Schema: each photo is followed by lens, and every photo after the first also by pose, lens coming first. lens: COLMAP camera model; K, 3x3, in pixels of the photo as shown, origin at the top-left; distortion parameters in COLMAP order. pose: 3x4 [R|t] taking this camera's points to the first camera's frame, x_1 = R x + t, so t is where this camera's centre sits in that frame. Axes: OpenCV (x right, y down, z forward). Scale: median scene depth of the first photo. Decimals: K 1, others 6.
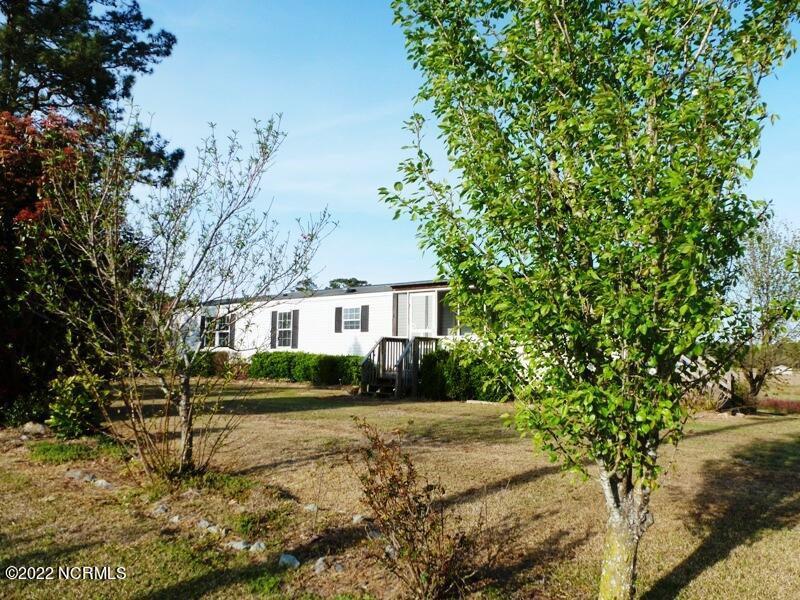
lens RADIAL K [[561.9, 0, 417.8], [0, 561.9, 299.4], [0, 0, 1]] dist [0.046026, -0.108693]
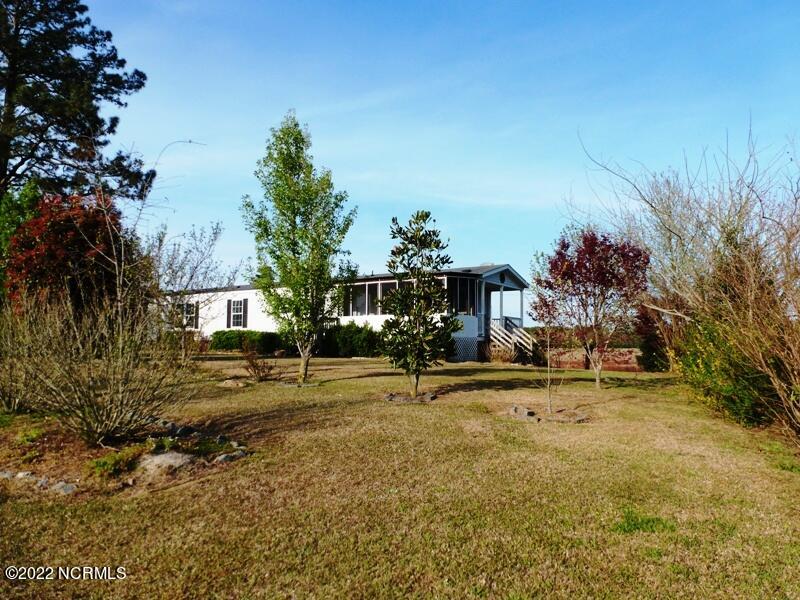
lens RADIAL K [[575.4, 0, 400.0], [0, 575.4, 300.0], [0, 0, 1]] dist [-0.022261, 0.003149]
pose [[0.999571, -0.005906, 0.028688, 0.104818], [0.005128, 0.999619, 0.027111, -0.012444], [-0.028837, -0.026952, 0.999221, -0.349367]]
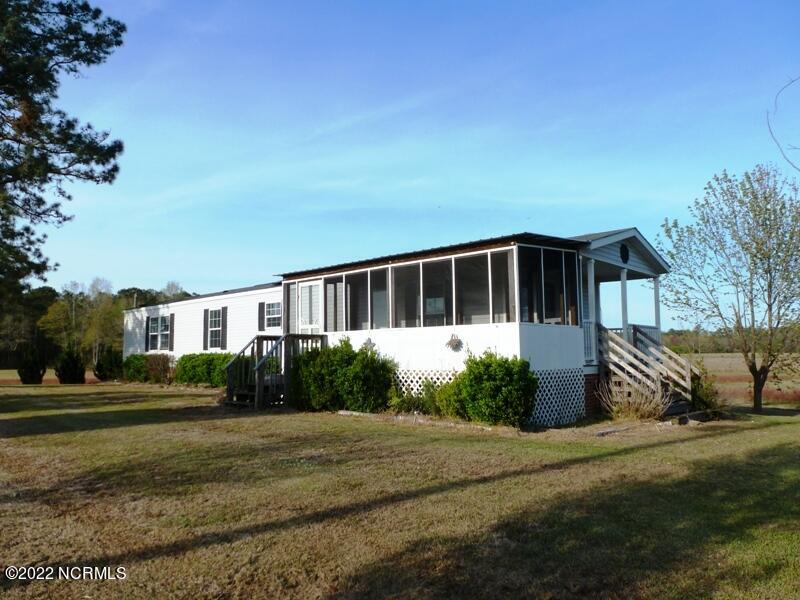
lens RADIAL K [[579.4, 0, 402.1], [0, 579.4, 304.4], [0, 0, 1]] dist [-0.039261, 0.002273]
pose [[0.993404, -0.035244, -0.109116, 0.164881], [0.037368, 0.999149, 0.017474, 0.009139], [0.108407, -0.021436, 0.993875, 0.112014]]
